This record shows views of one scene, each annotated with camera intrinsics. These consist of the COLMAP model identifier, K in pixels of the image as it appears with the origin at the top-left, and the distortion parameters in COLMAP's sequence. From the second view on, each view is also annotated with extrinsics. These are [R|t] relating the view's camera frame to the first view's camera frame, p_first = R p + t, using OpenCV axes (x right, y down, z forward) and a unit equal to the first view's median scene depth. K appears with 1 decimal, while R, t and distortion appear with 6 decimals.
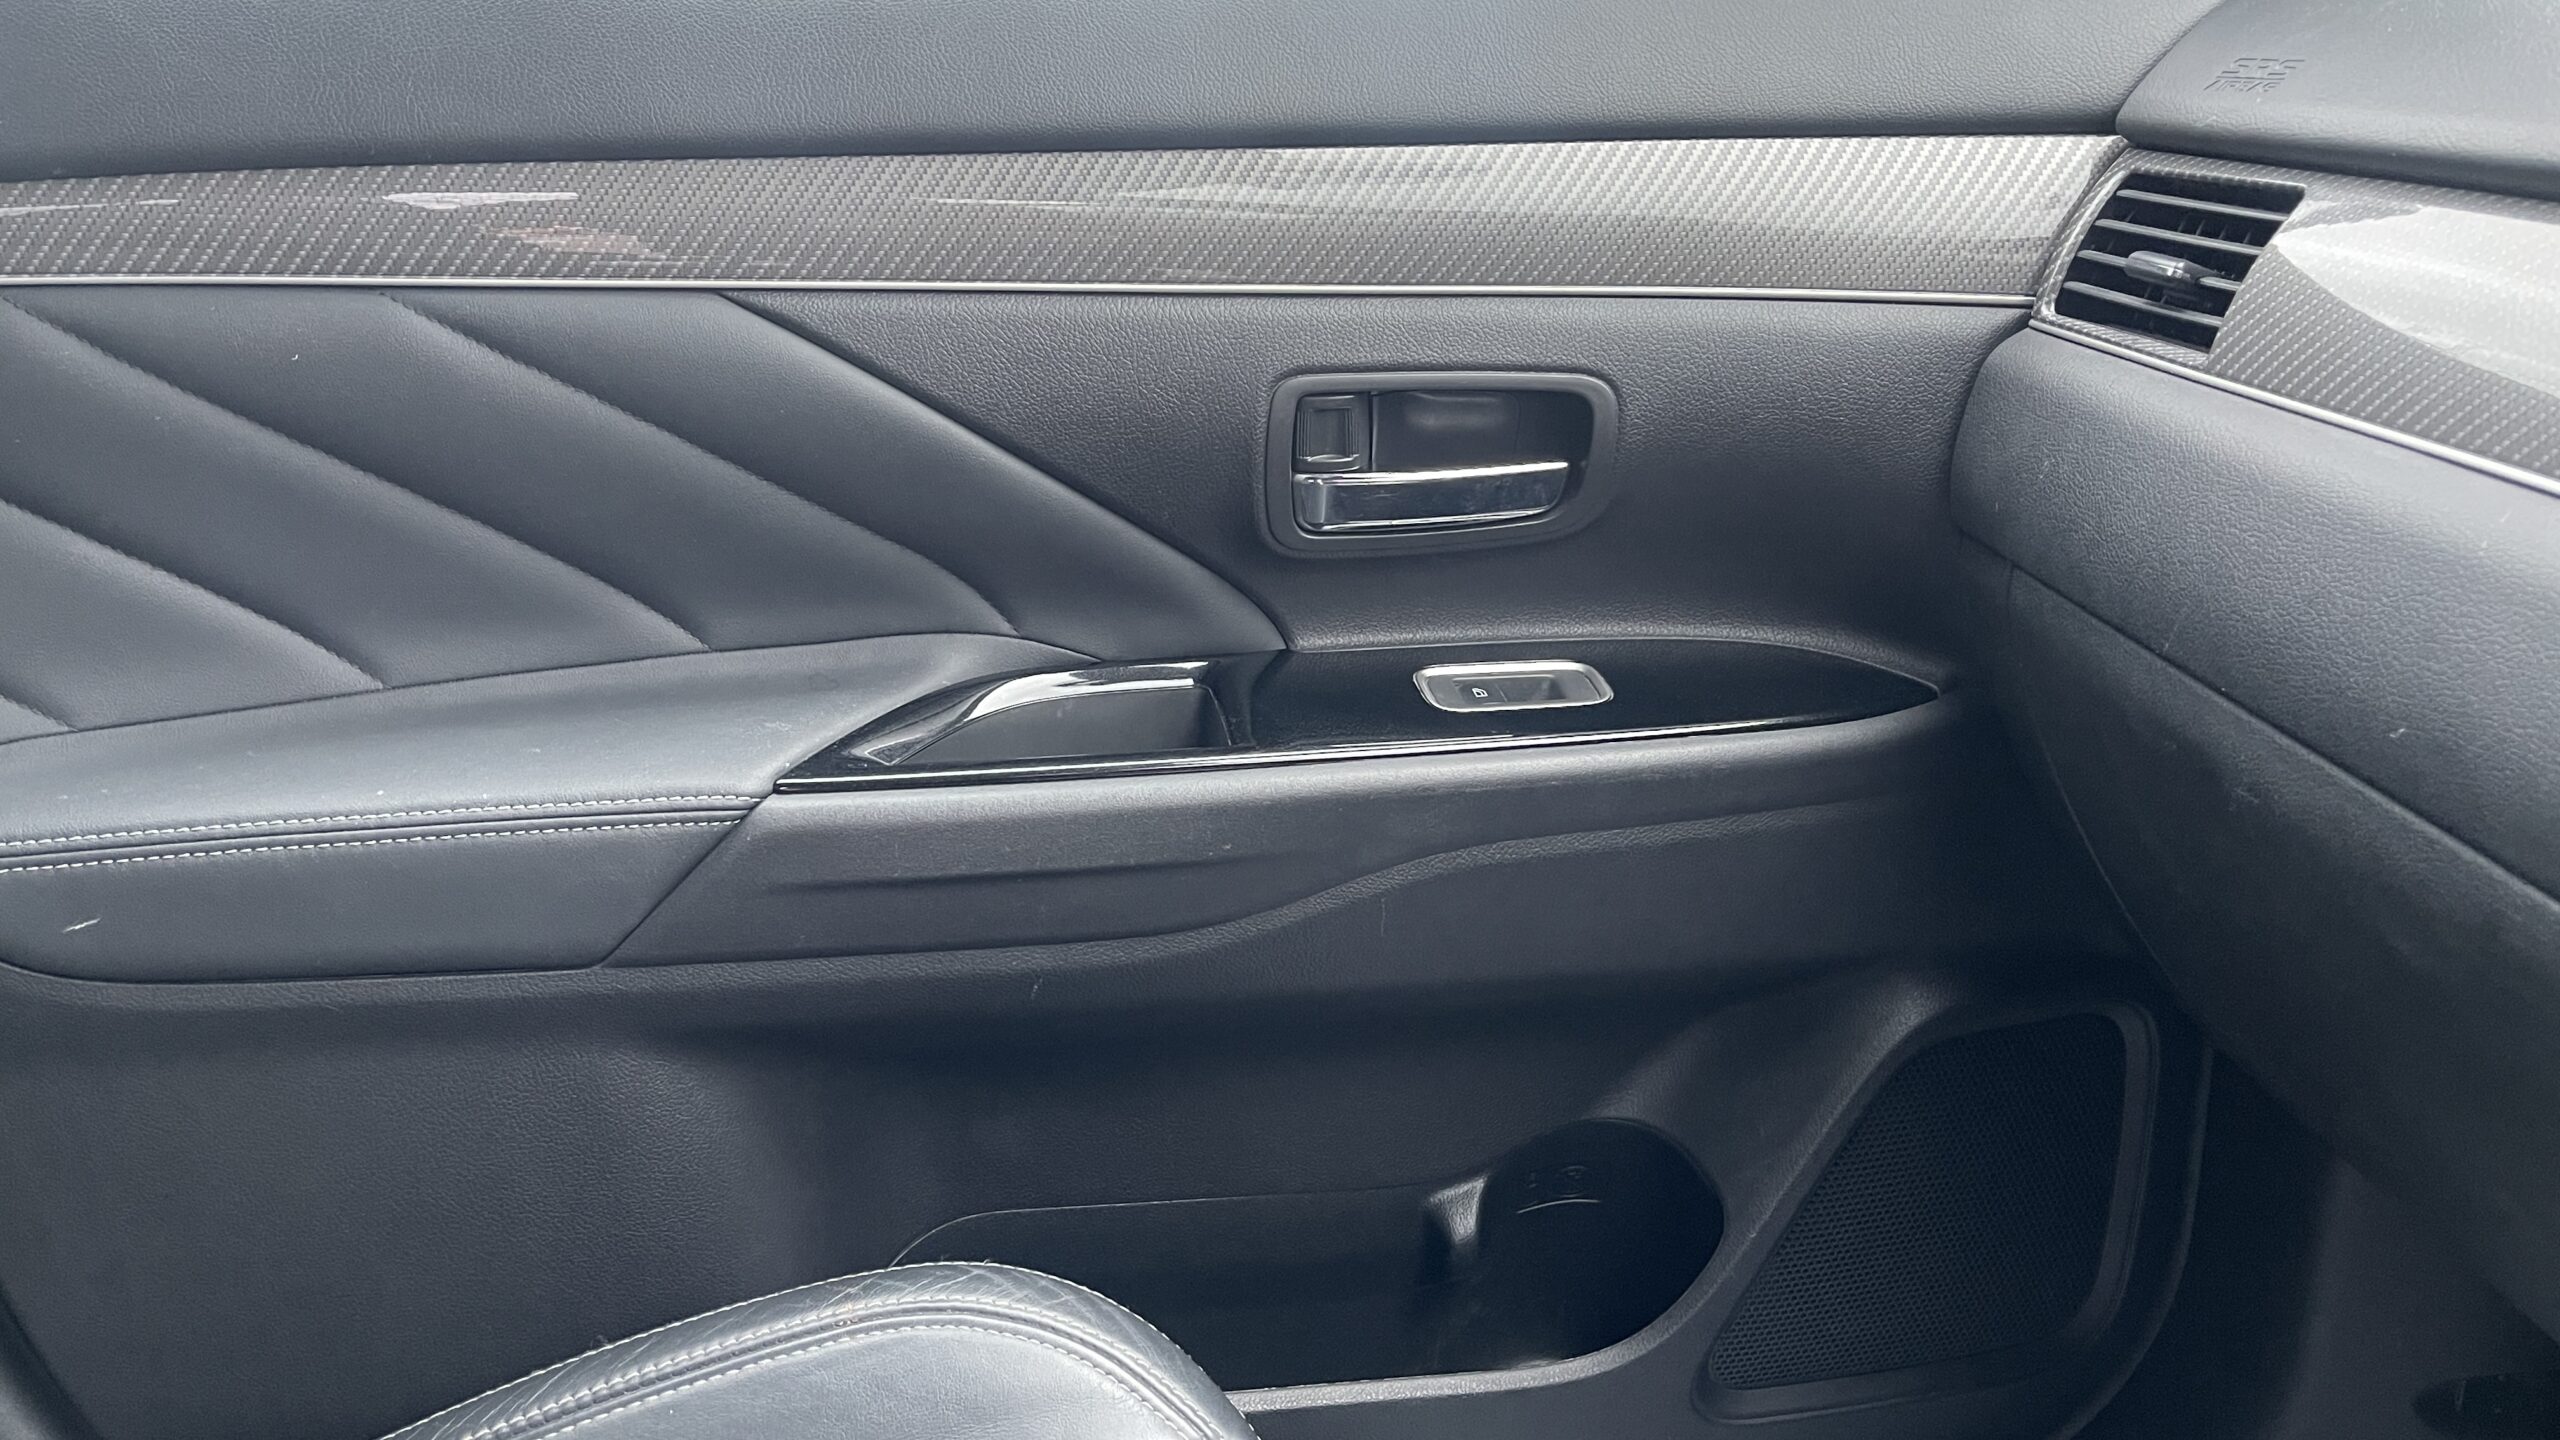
lens RADIAL K [[1888.7, 0, 1280.0], [0, 1888.7, 720.0], [0, 0, 1]] dist [0.001175, 0.002718]
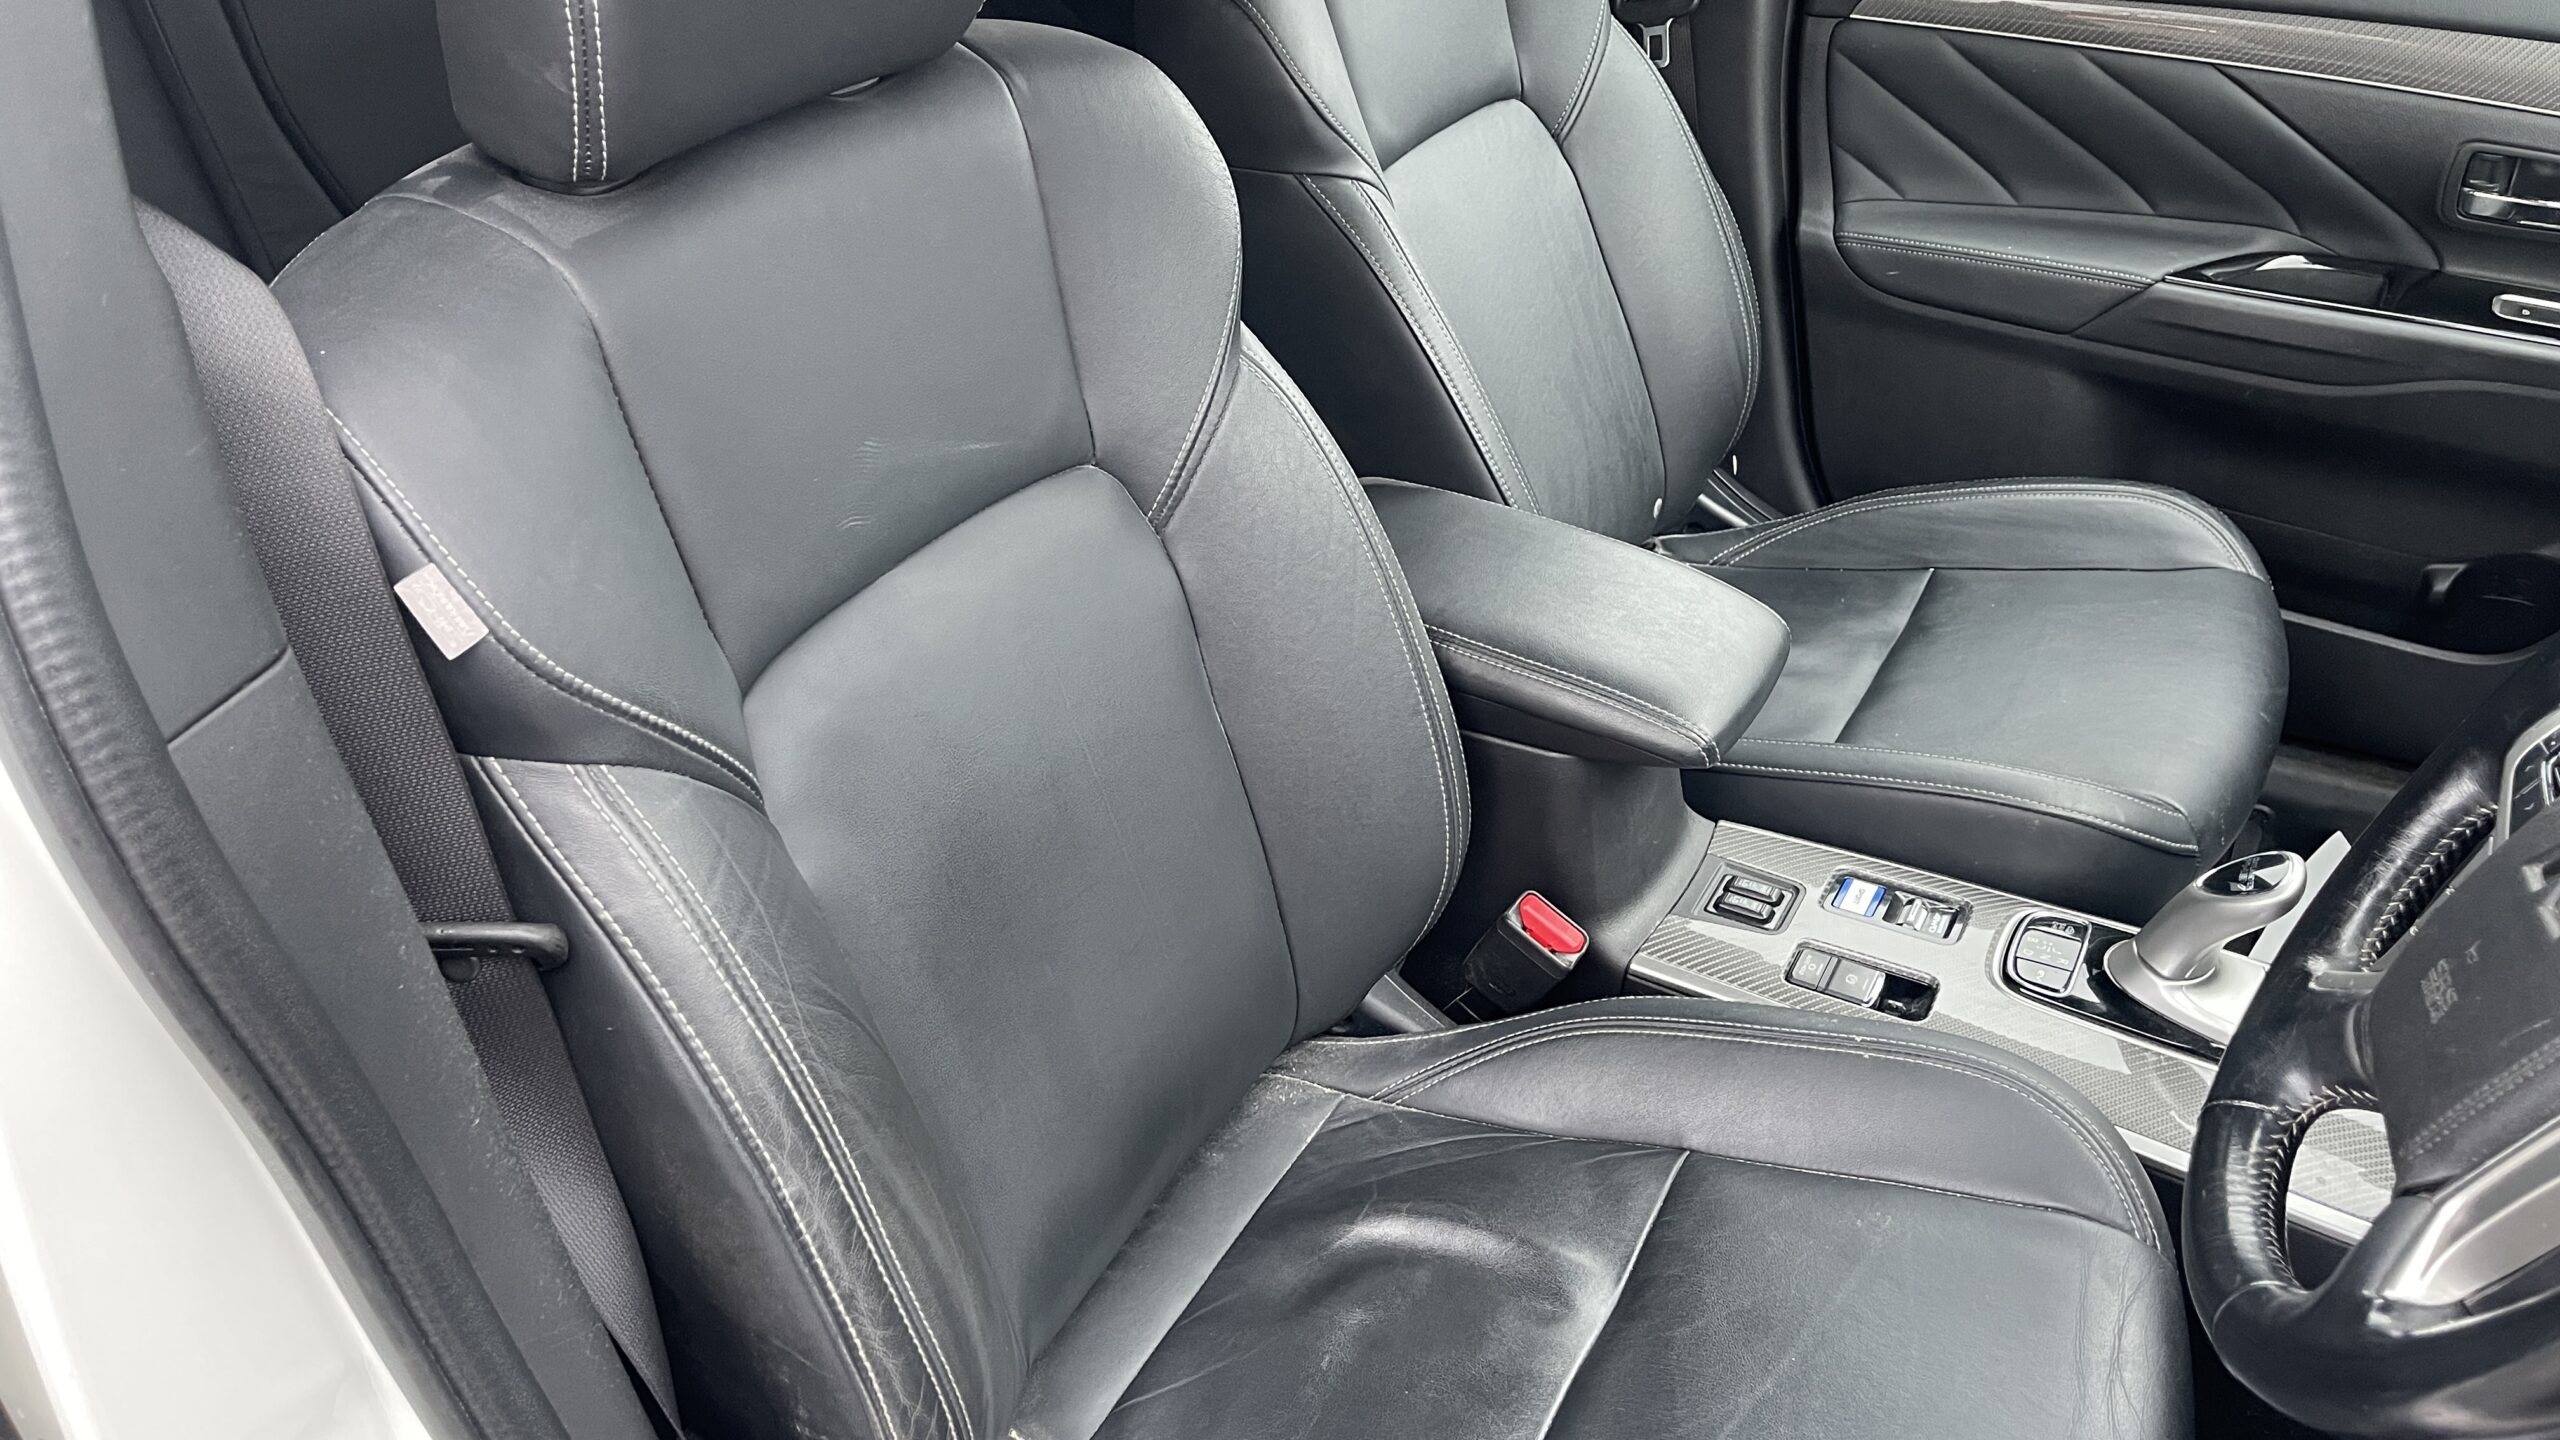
lens RADIAL K [[1888.7, 0, 1280.0], [0, 1888.7, 720.0], [0, 0, 1]] dist [0.001175, 0.002718]
pose [[0.750923, 0.358473, -0.554627, 0.407198], [-0.190572, 0.921747, 0.337734, -0.043757], [0.632294, -0.147916, 0.760477, -1.562232]]
